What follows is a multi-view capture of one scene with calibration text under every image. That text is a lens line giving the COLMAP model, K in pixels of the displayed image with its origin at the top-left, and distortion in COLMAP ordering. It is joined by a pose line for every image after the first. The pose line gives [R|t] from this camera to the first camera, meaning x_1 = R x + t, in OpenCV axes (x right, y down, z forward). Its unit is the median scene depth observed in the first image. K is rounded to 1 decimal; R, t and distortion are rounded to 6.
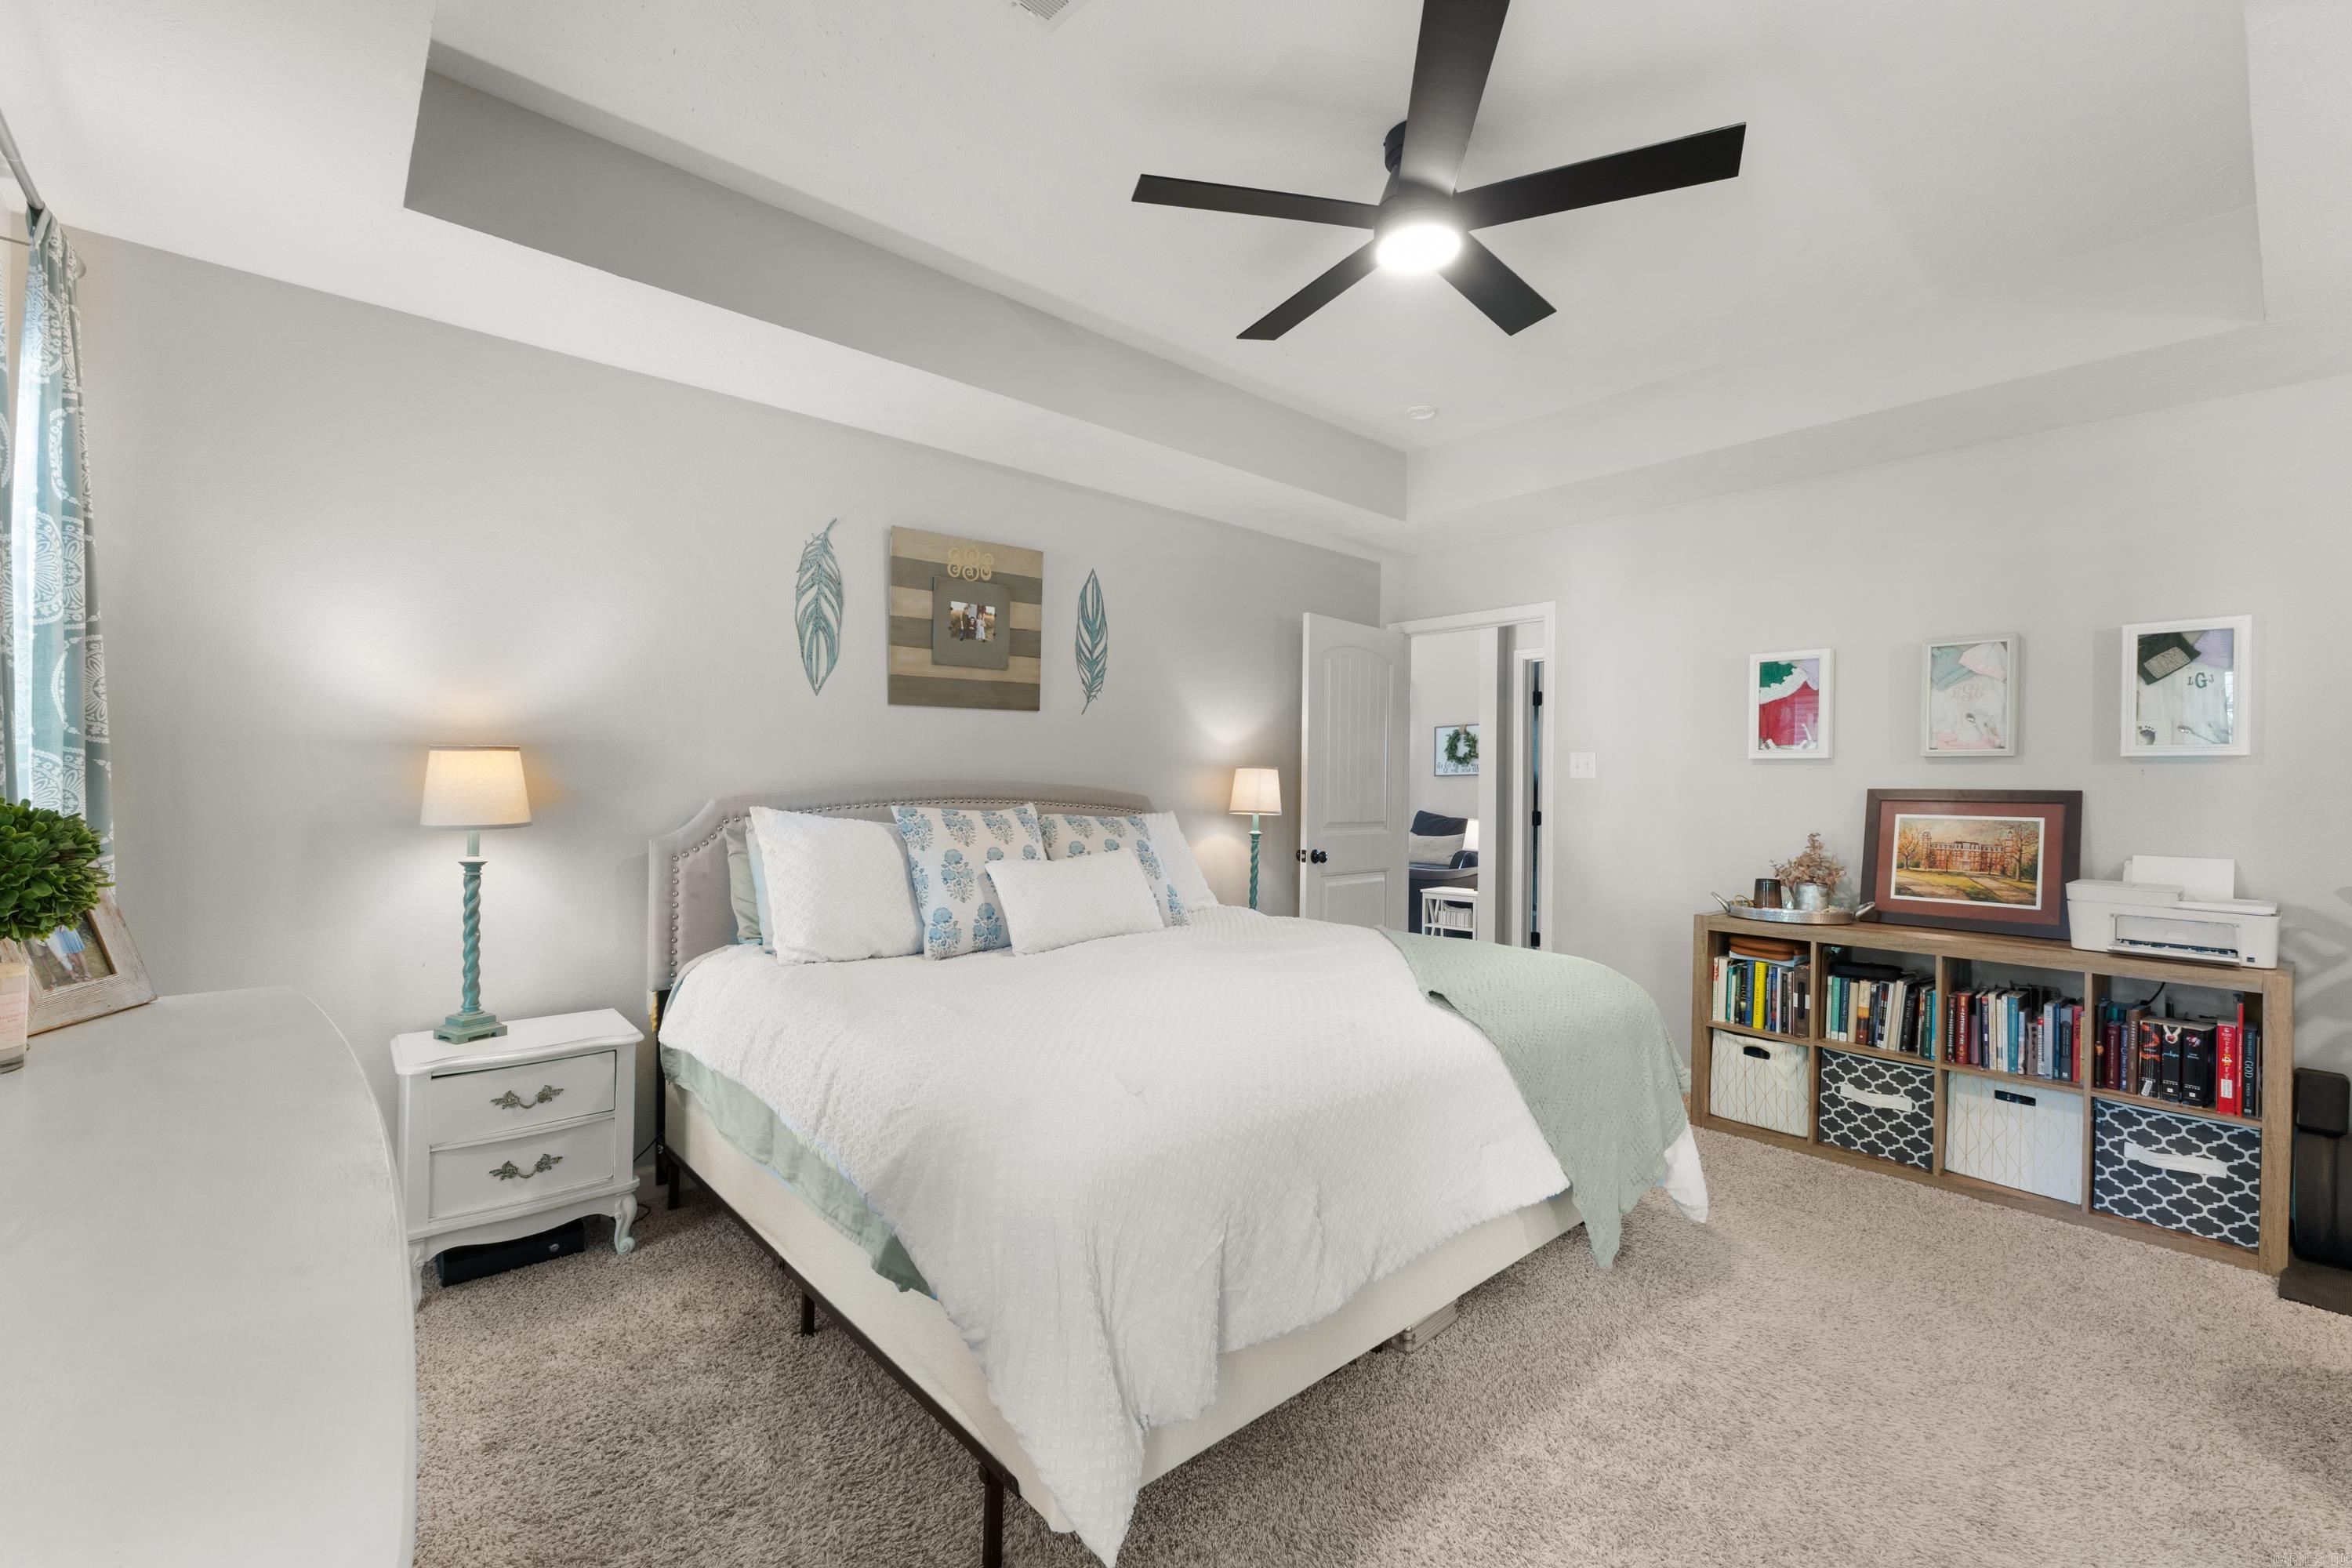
lens RADIAL K [[1000.9, 0, 1176.2], [0, 1000.9, 787.6], [0, 0, 1]] dist [0.004502, 0.000144]
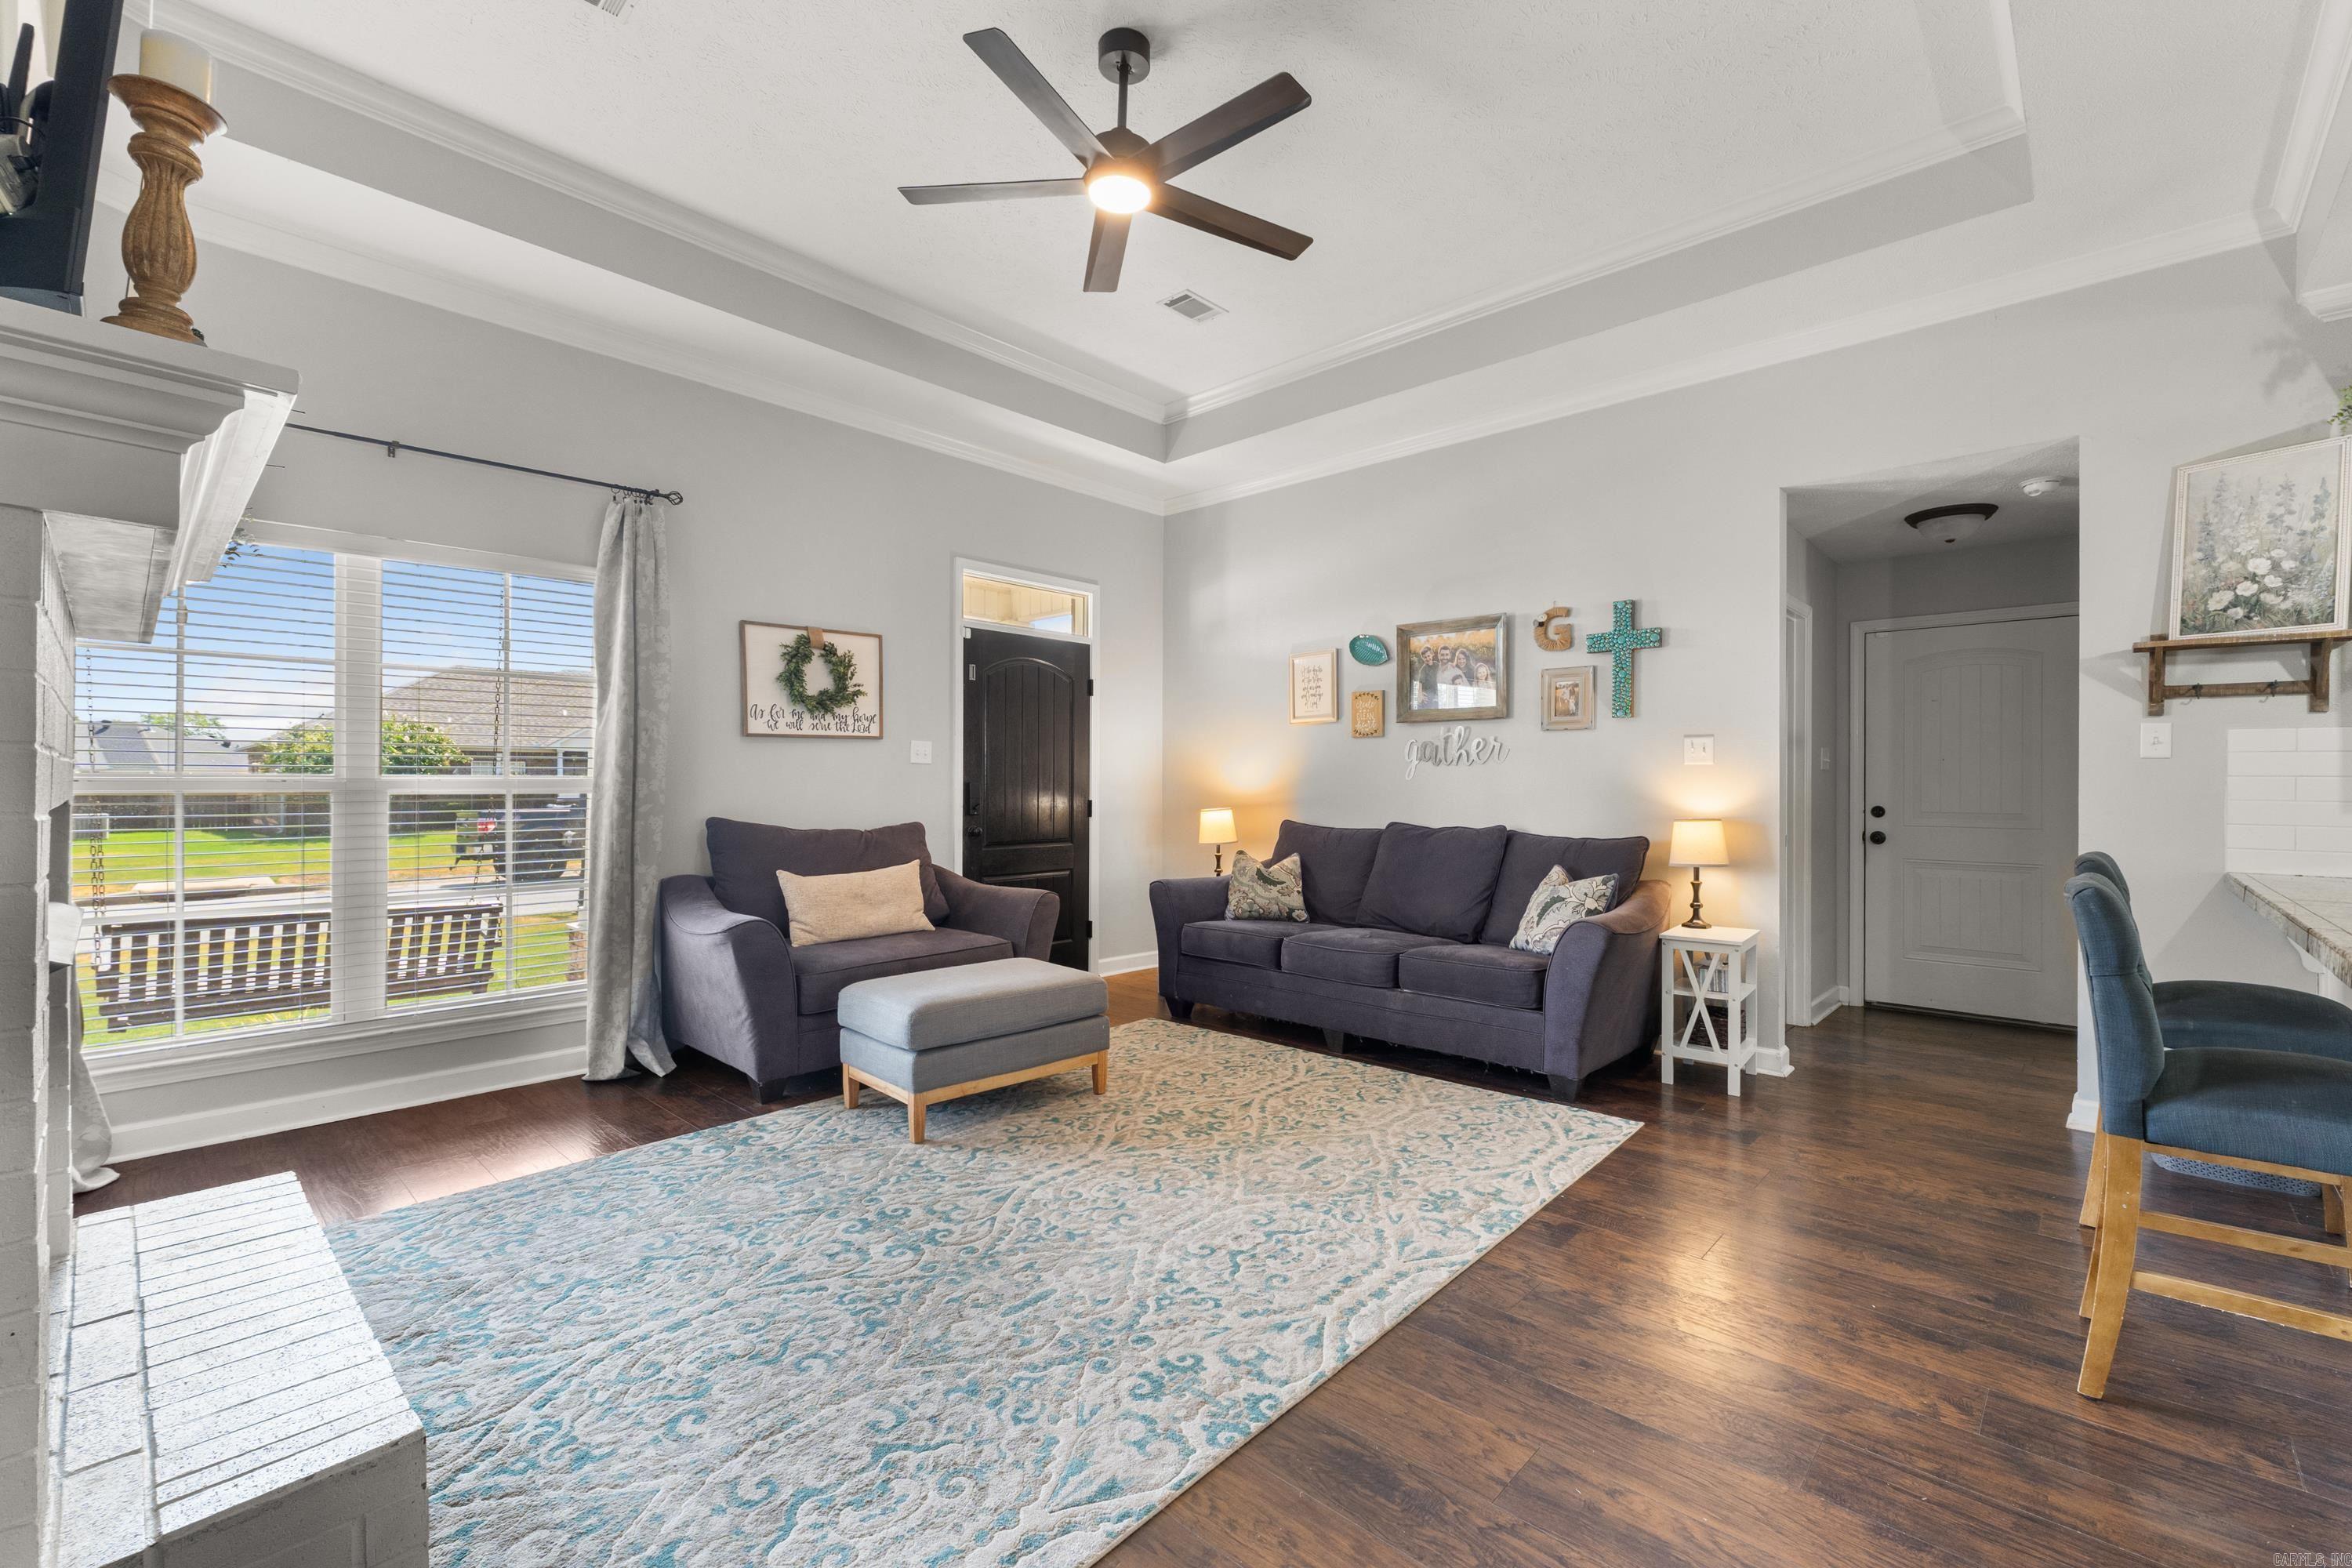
lens RADIAL K [[1000.9, 0, 1196.1], [0, 1000.9, 776.9], [0, 0, 1]] dist [0.004502, 0.000144]
pose [[-0.094100, -0.007516, 0.995534, -0.188338], [-0.000200, 0.999972, 0.007531, 0.002755], [-0.995563, 0.000510, -0.094099, 0.866494]]
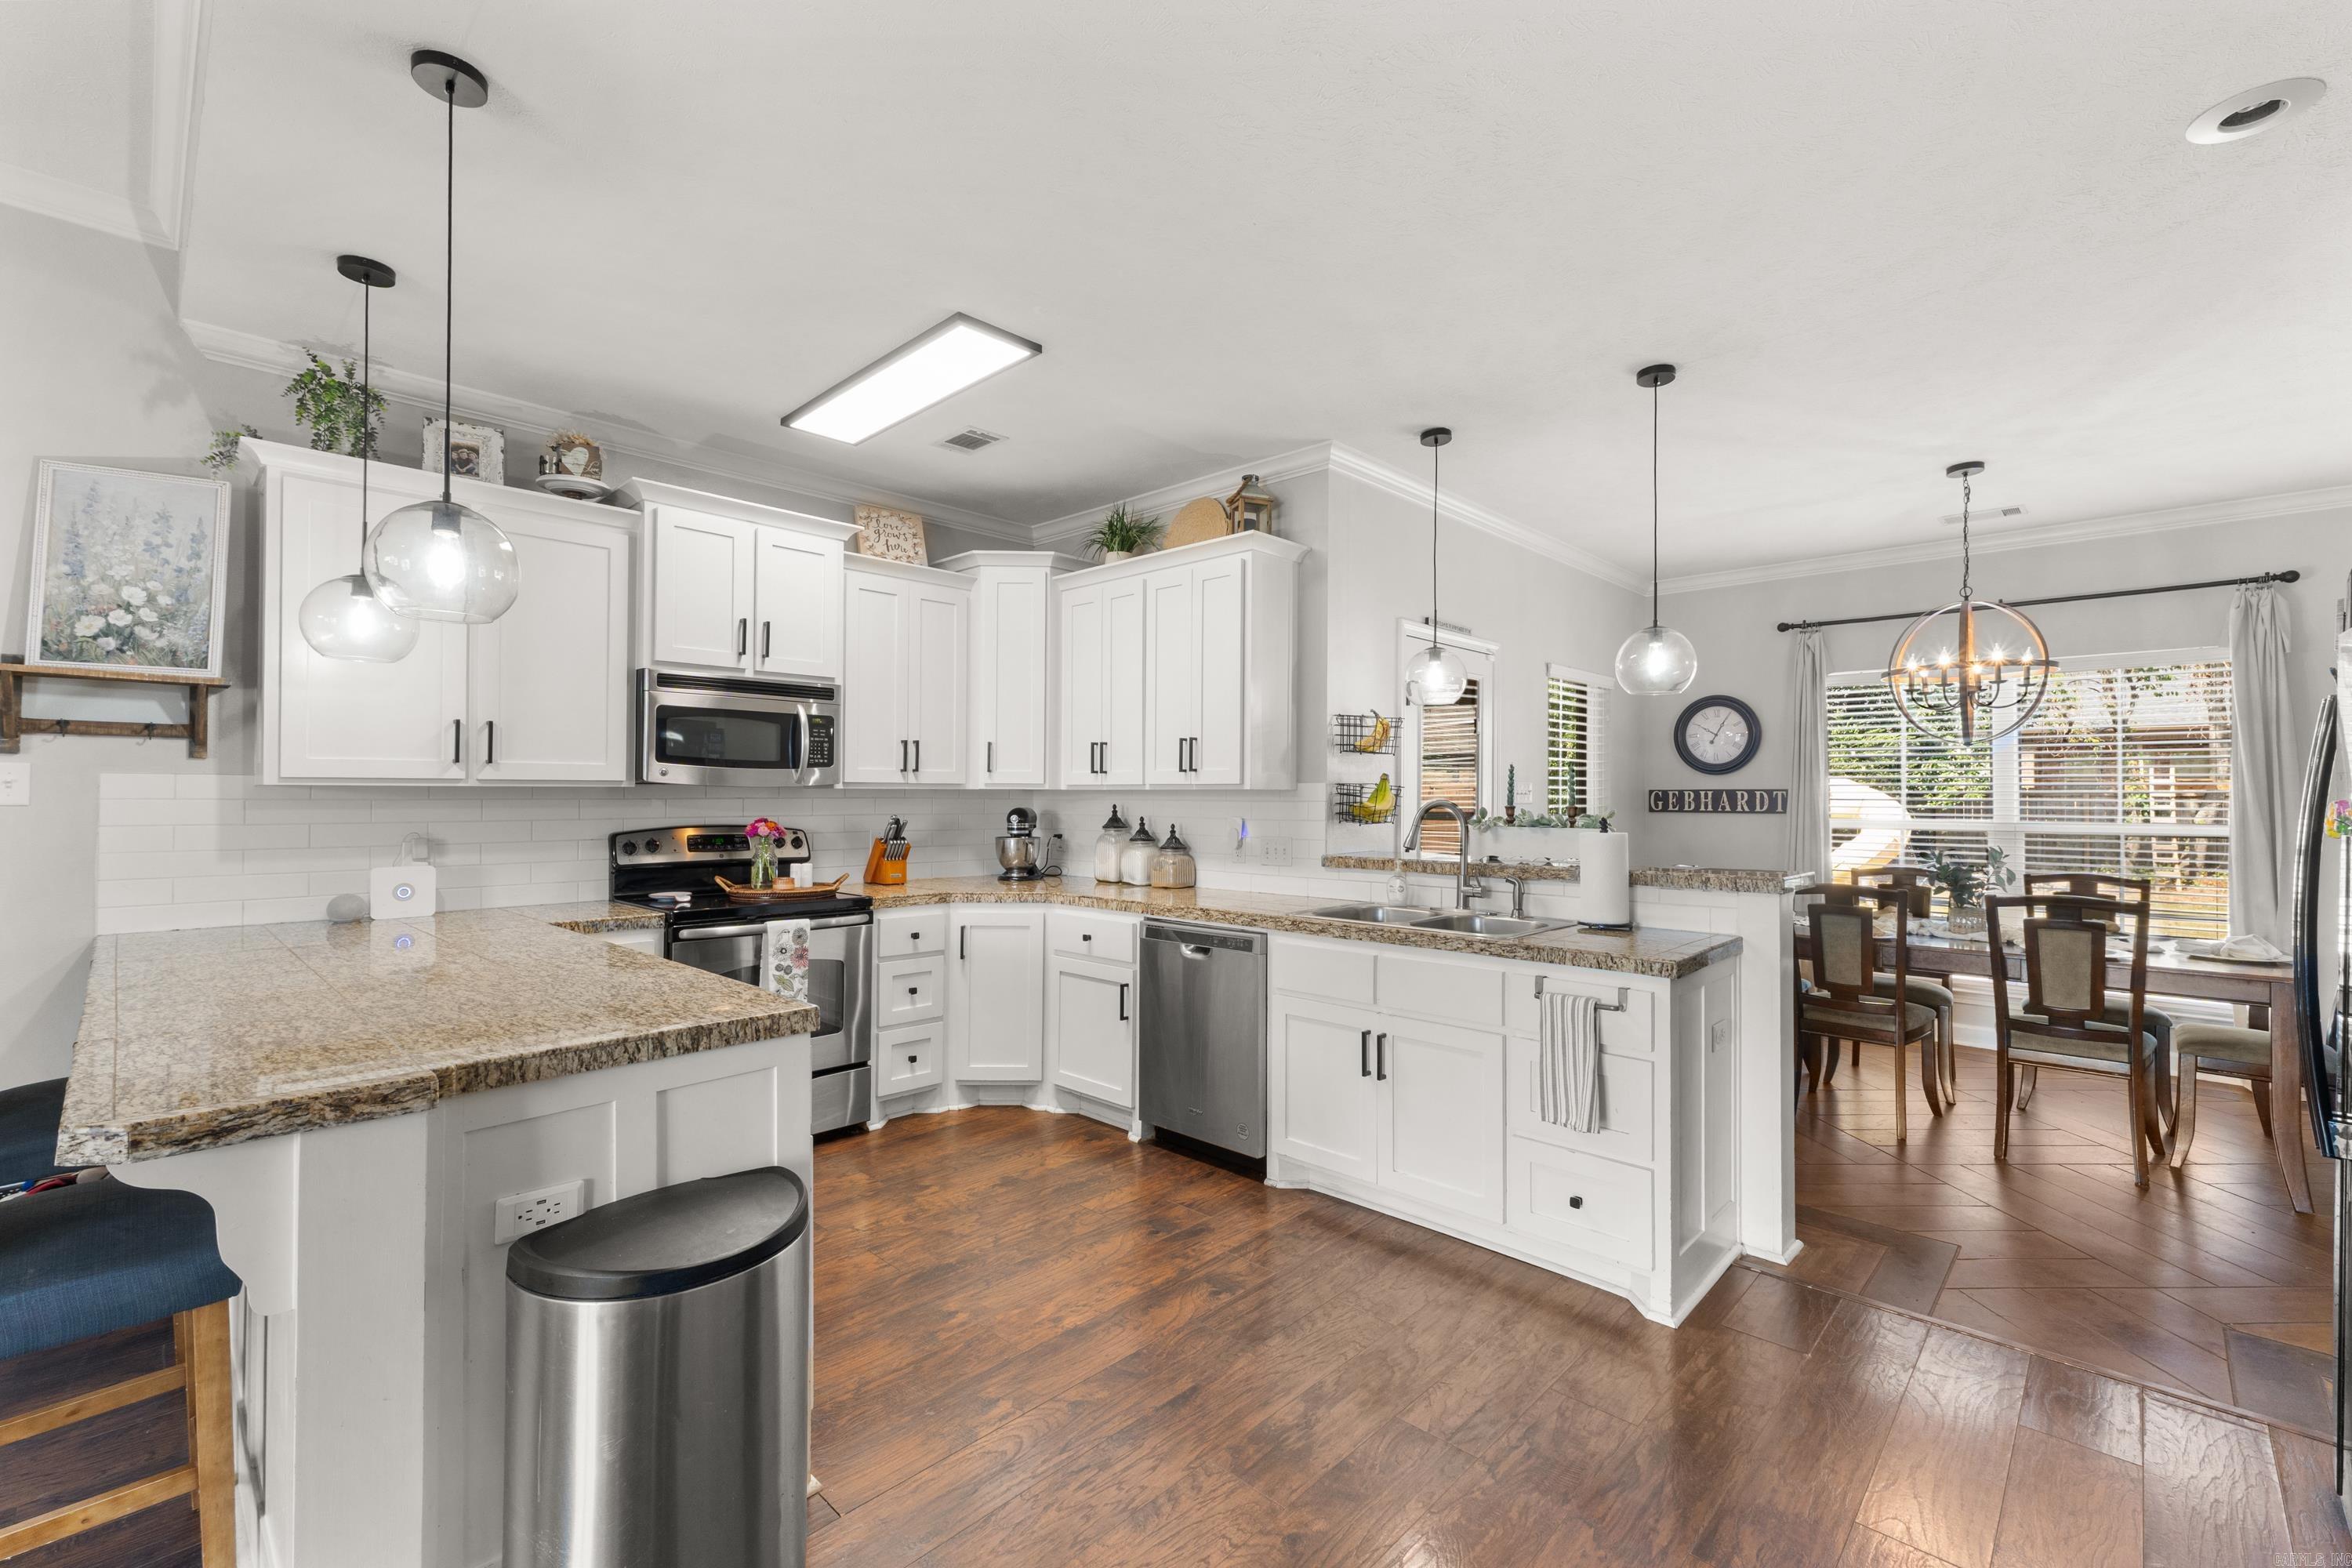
lens RADIAL K [[1000.9, 0, 1199.9], [0, 1000.9, 786.0], [0, 0, 1]] dist [0.004502, 0.000144]
pose [[-0.996325, -0.016425, -0.084062, -0.184891], [-0.016305, 0.999865, -0.002112, -0.010441], [0.084085, -0.000733, -0.996458, 0.818718]]
